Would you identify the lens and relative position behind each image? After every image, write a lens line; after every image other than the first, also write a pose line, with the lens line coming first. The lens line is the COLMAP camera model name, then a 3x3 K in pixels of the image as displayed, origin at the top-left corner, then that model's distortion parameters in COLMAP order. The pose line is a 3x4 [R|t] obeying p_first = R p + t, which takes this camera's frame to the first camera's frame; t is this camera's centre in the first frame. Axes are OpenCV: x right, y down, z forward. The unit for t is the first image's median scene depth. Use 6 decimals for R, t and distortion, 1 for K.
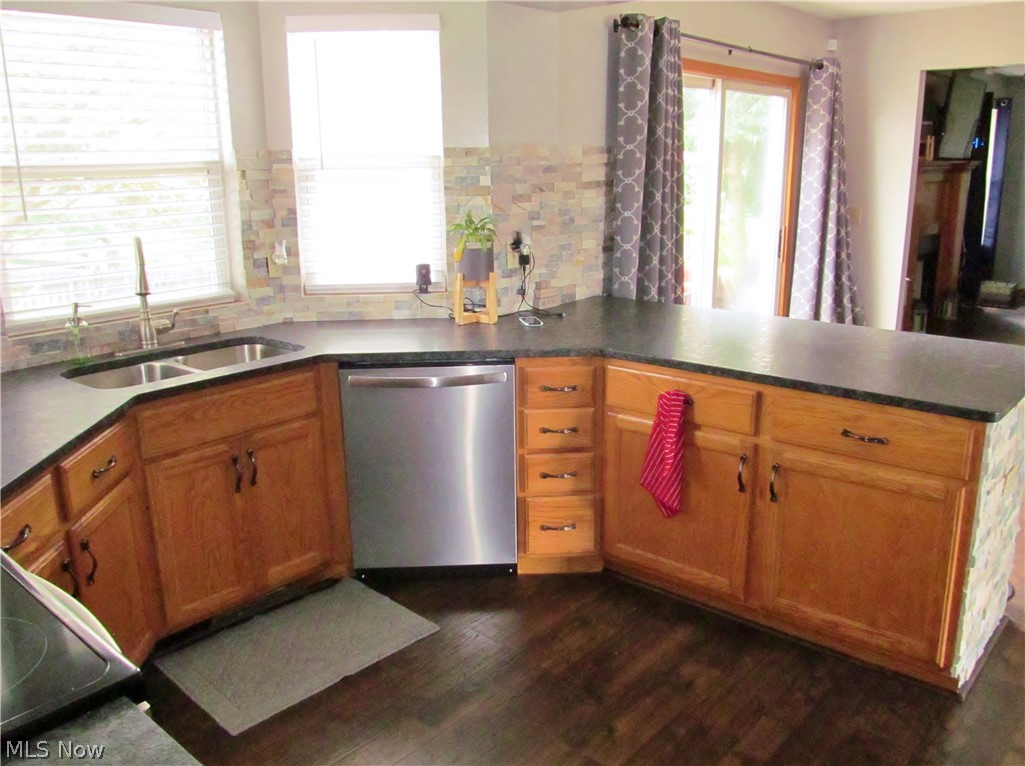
lens RADIAL K [[848.7, 0, 513.6], [0, 848.7, 378.0], [0, 0, 1]] dist [-0.068024, 0.016035]
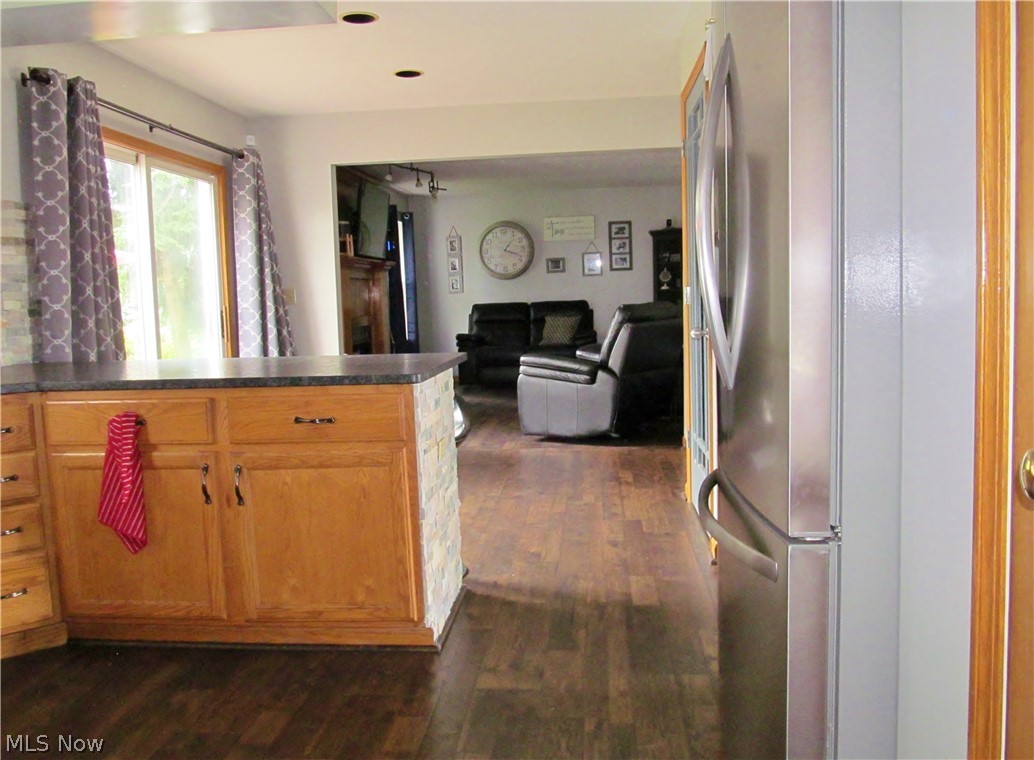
lens RADIAL K [[856.1, 0, 524.7], [0, 856.1, 382.6], [0, 0, 1]] dist [-0.068024, 0.016035]
pose [[0.801279, -0.073525, 0.593755, -0.009632], [0.169994, 0.979496, -0.108118, 0.118471], [-0.573632, 0.187568, 0.797349, -0.027396]]
